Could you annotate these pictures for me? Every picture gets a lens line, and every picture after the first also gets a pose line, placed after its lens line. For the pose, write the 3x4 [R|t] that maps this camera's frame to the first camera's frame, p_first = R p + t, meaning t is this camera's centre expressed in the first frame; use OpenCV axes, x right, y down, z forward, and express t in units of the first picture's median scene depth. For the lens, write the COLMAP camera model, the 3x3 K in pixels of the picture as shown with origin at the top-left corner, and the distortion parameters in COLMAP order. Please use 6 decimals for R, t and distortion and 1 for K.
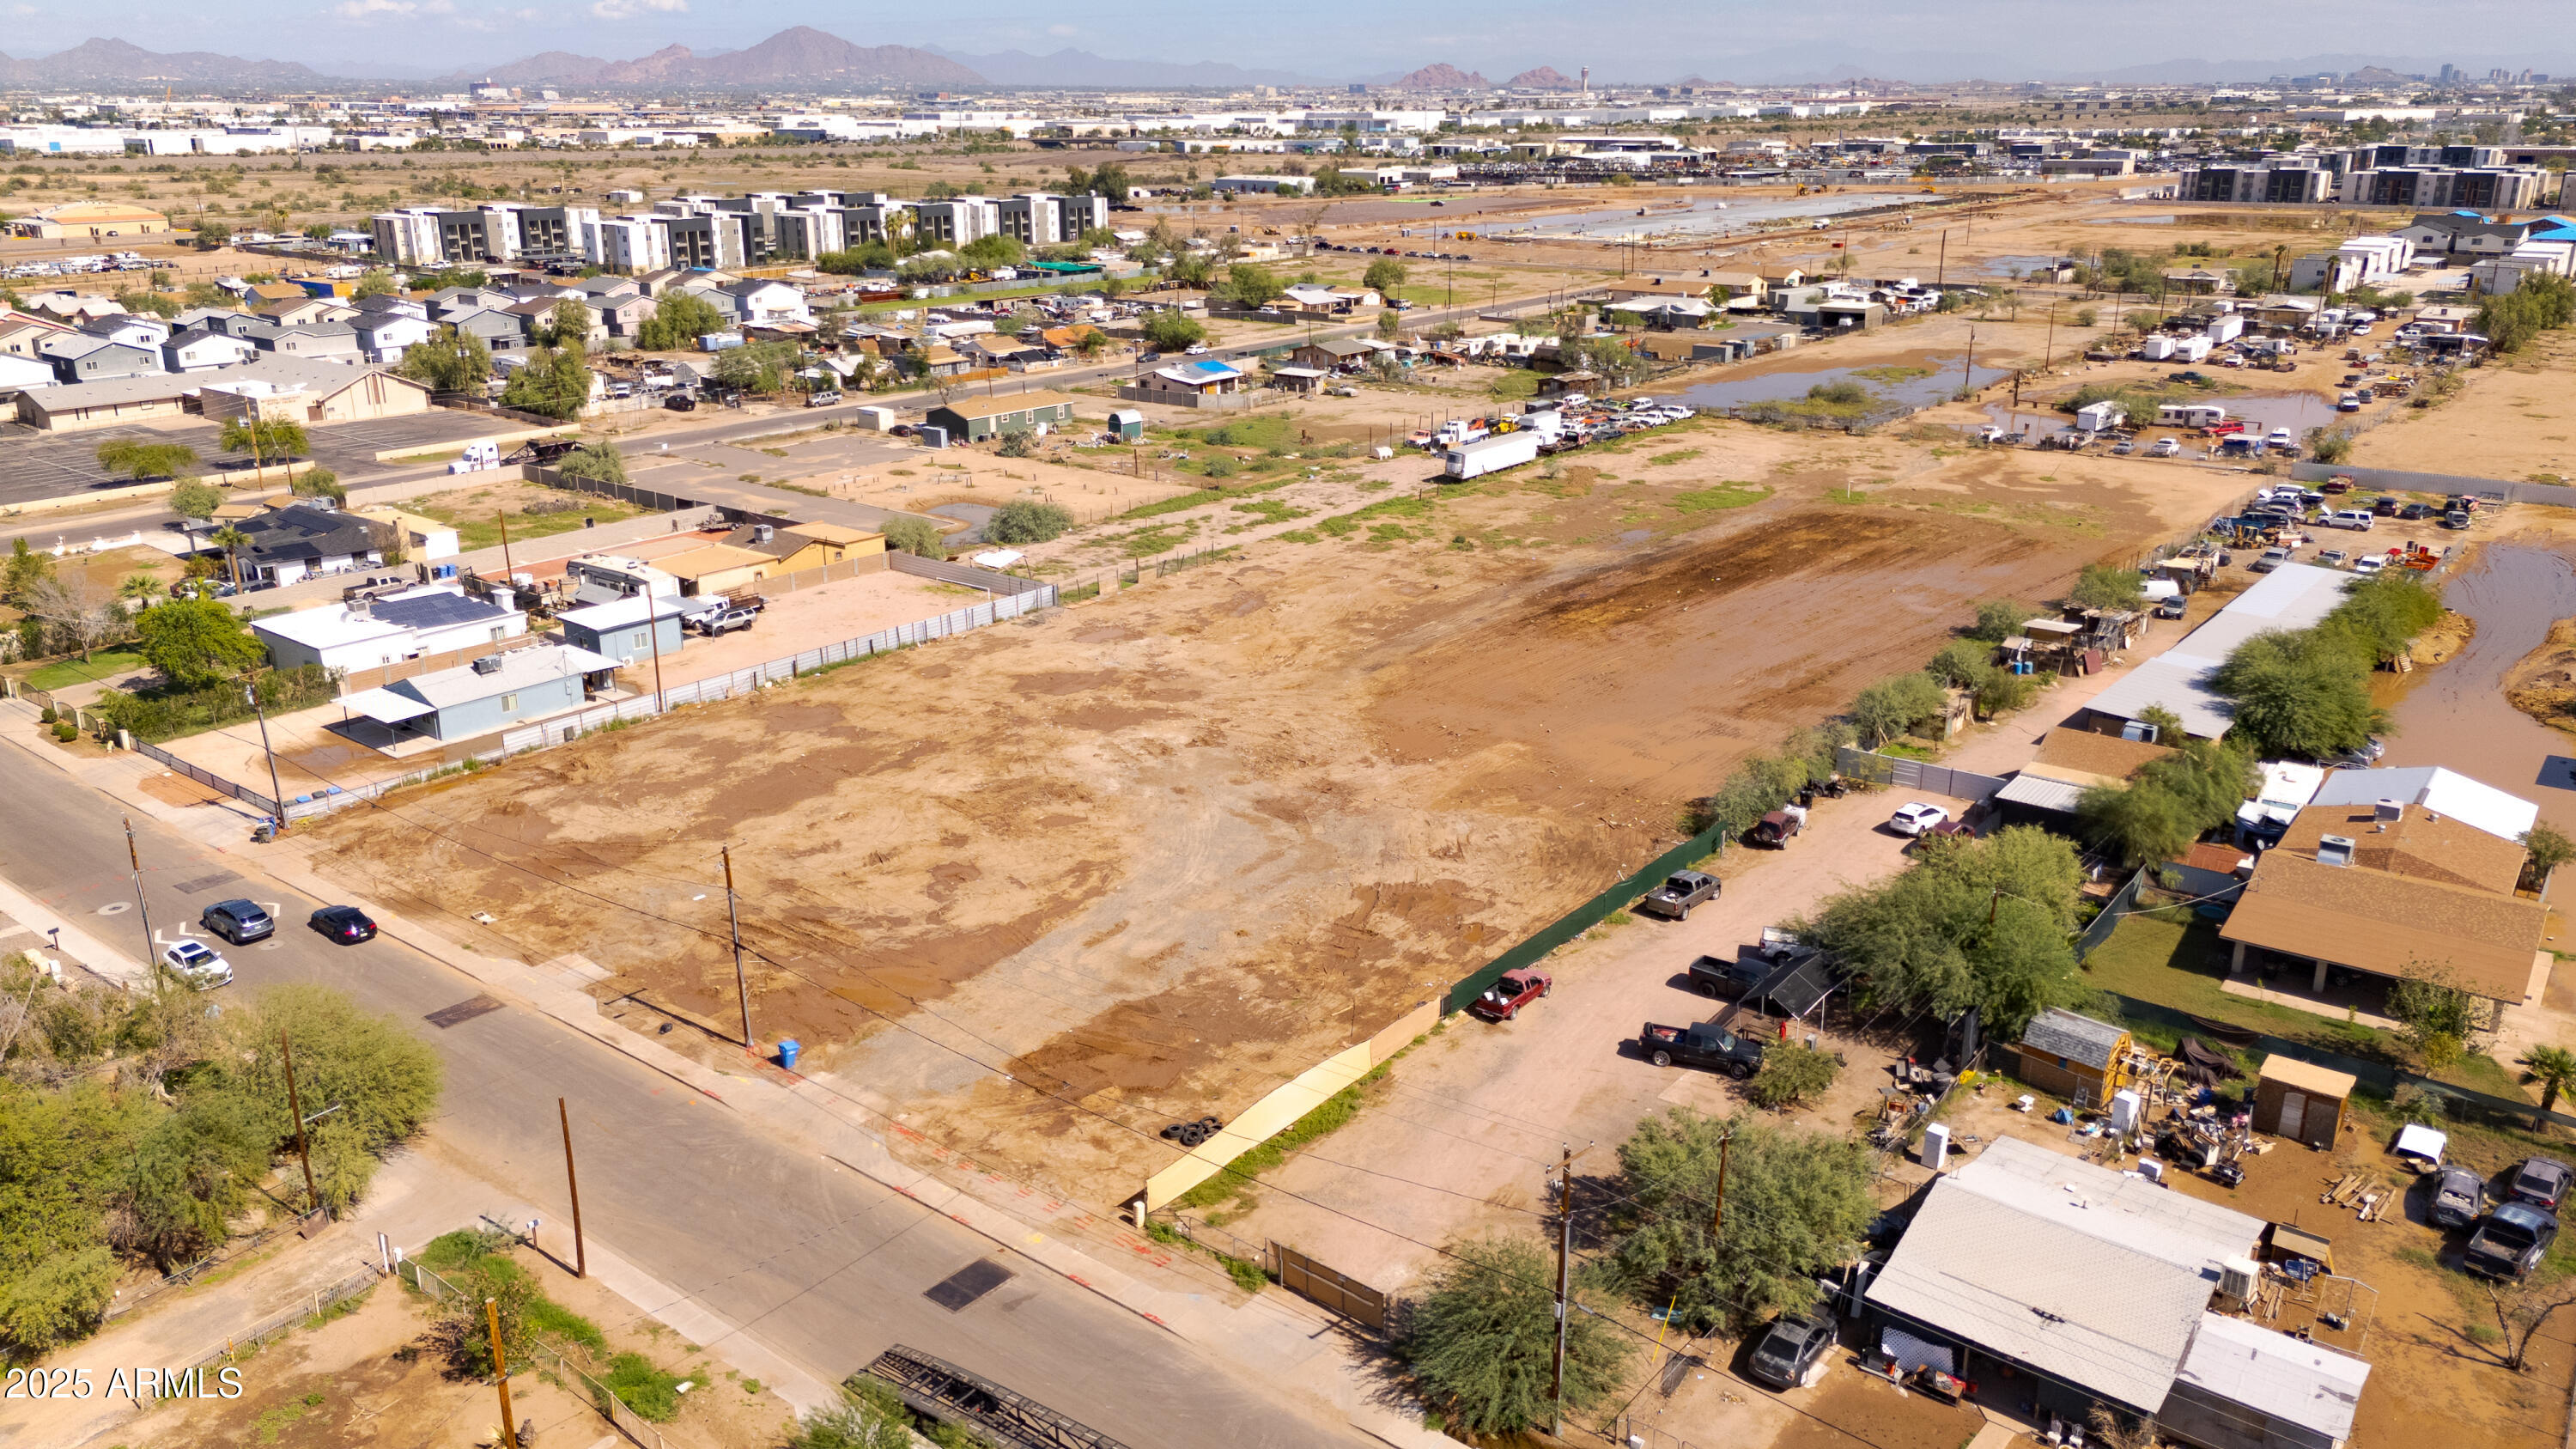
lens RADIAL K [[1890.4, 0, 1283.0], [0, 1890.4, 740.0], [0, 0, 1]] dist [0.058244, -0.046671]
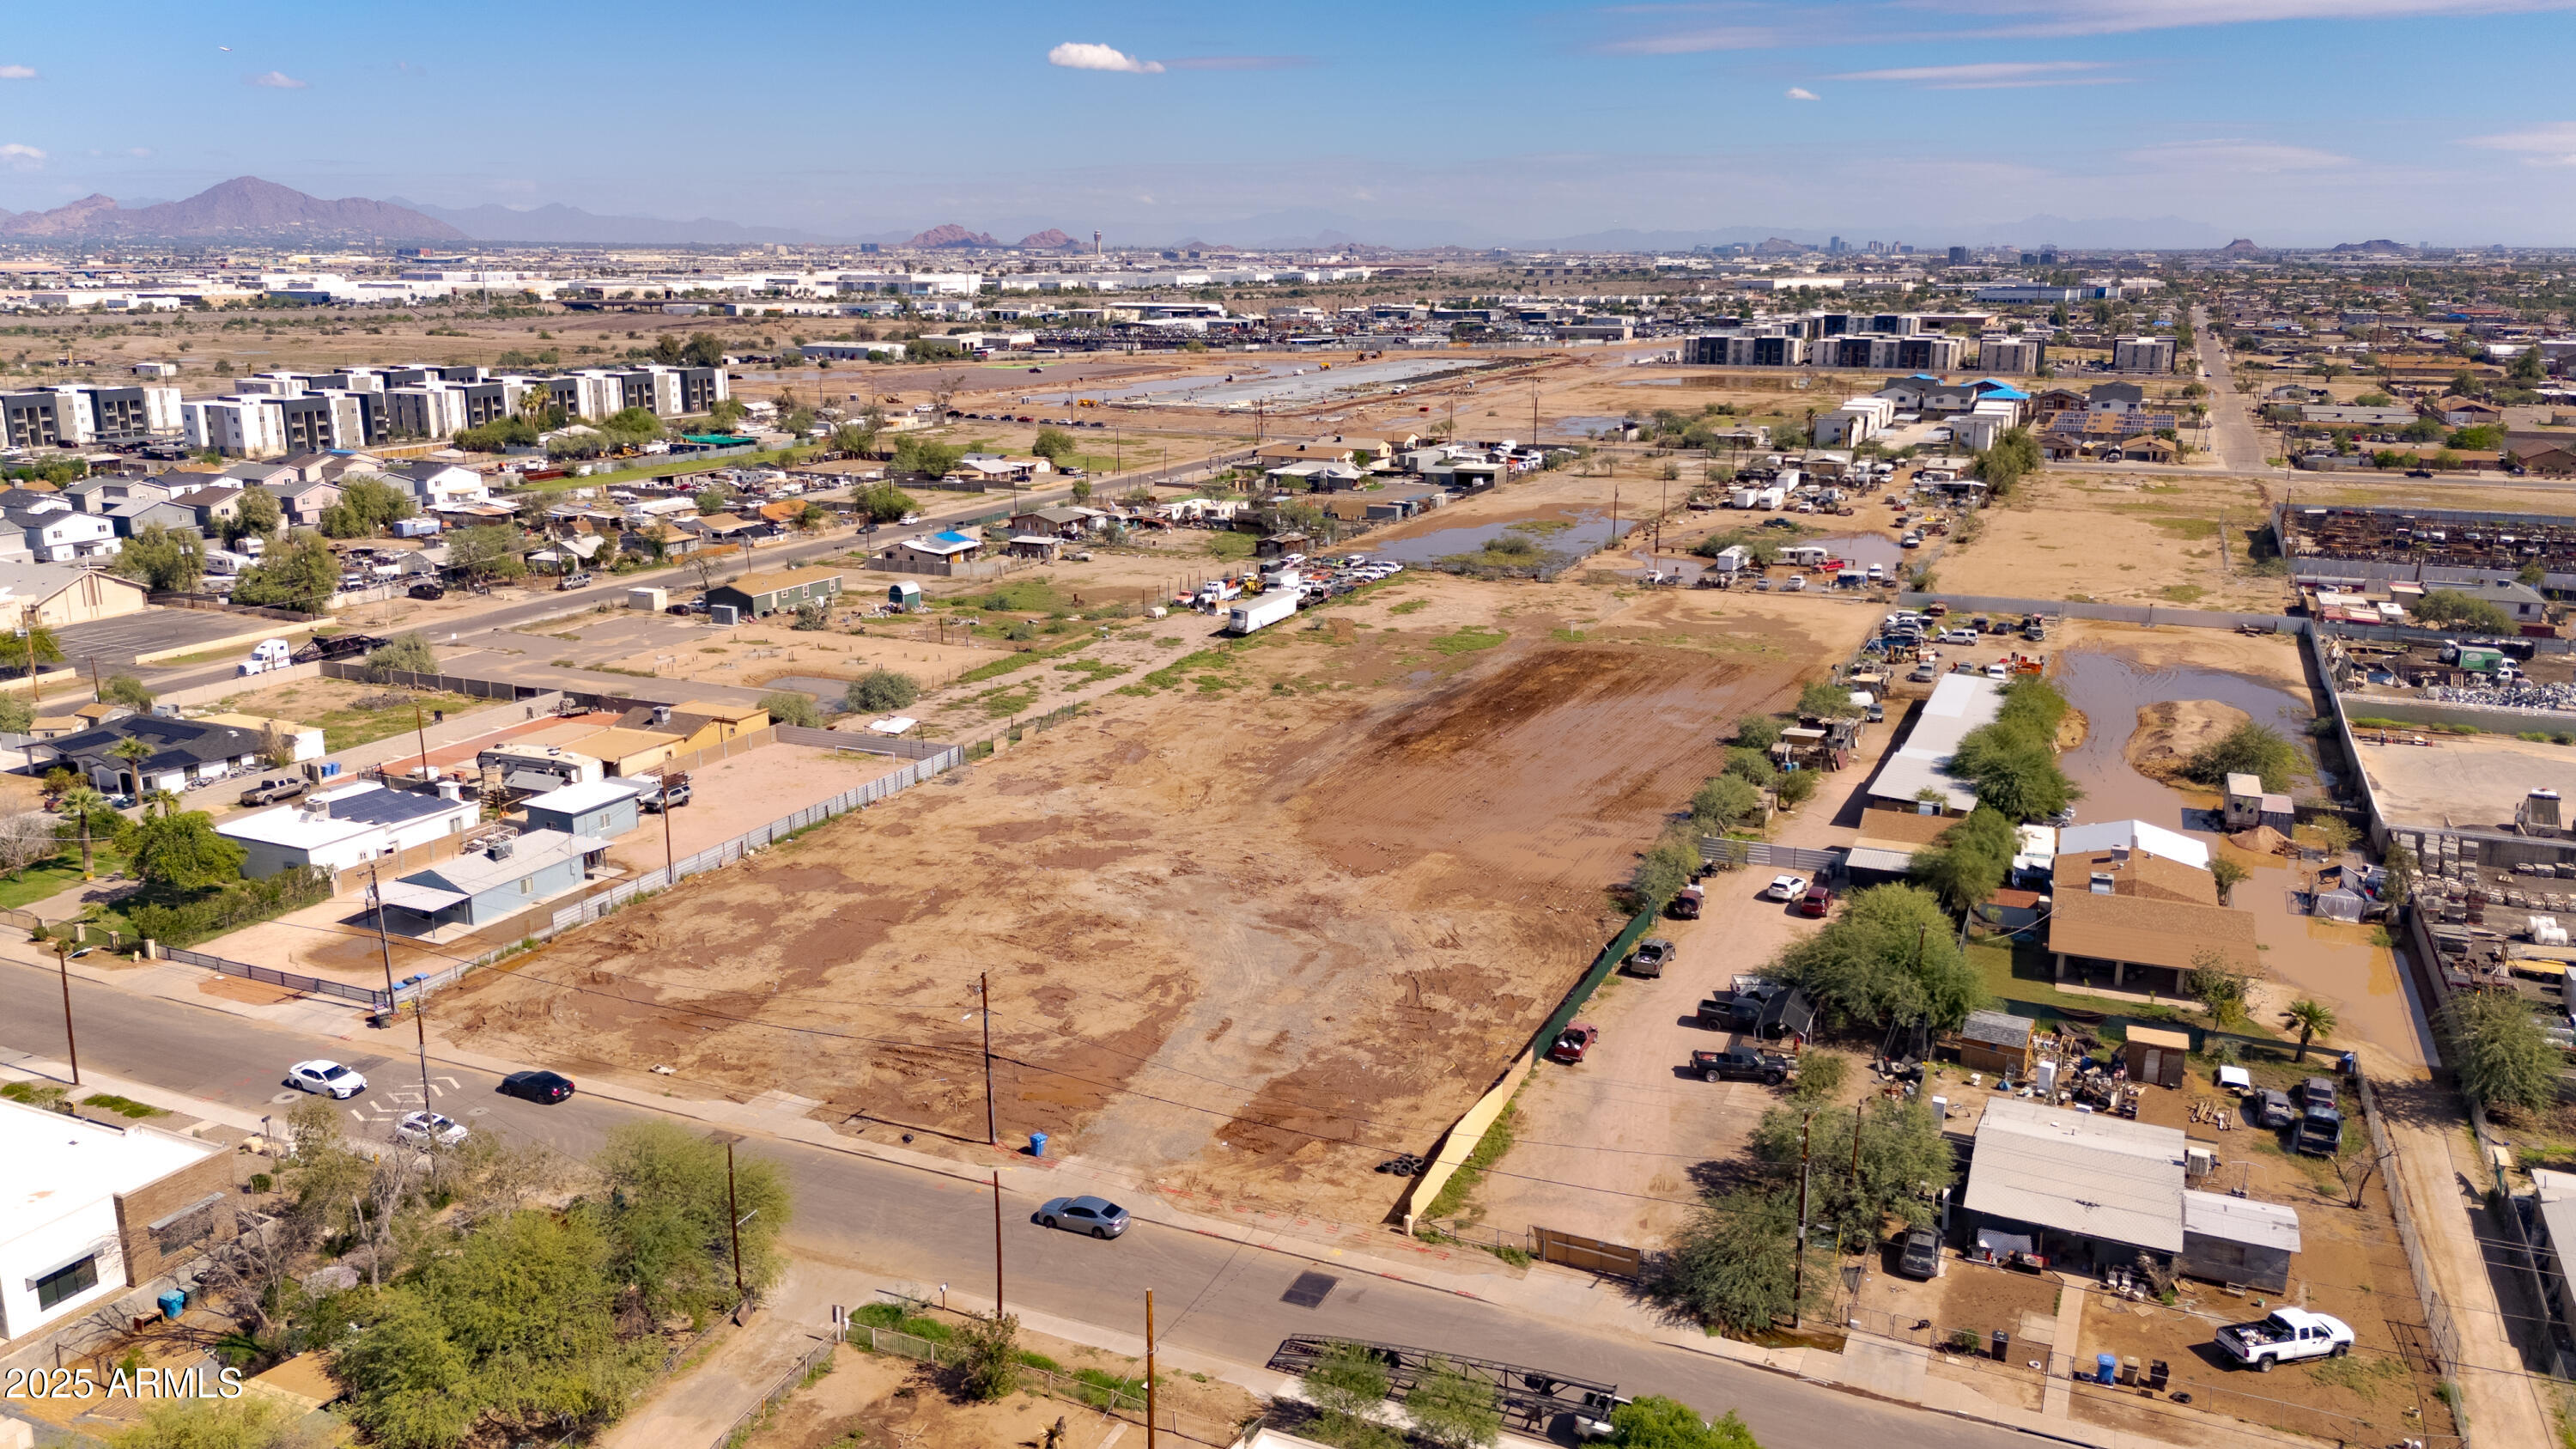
lens RADIAL K [[1894.8, 0, 1284.4], [0, 1894.8, 730.1], [0, 0, 1]] dist [0.060346, -0.057398]
pose [[0.969374, -0.055773, 0.239172, -0.143594], [0.075162, 0.994516, -0.072722, 0.002059], [-0.233804, 0.088472, 0.968250, -0.079596]]
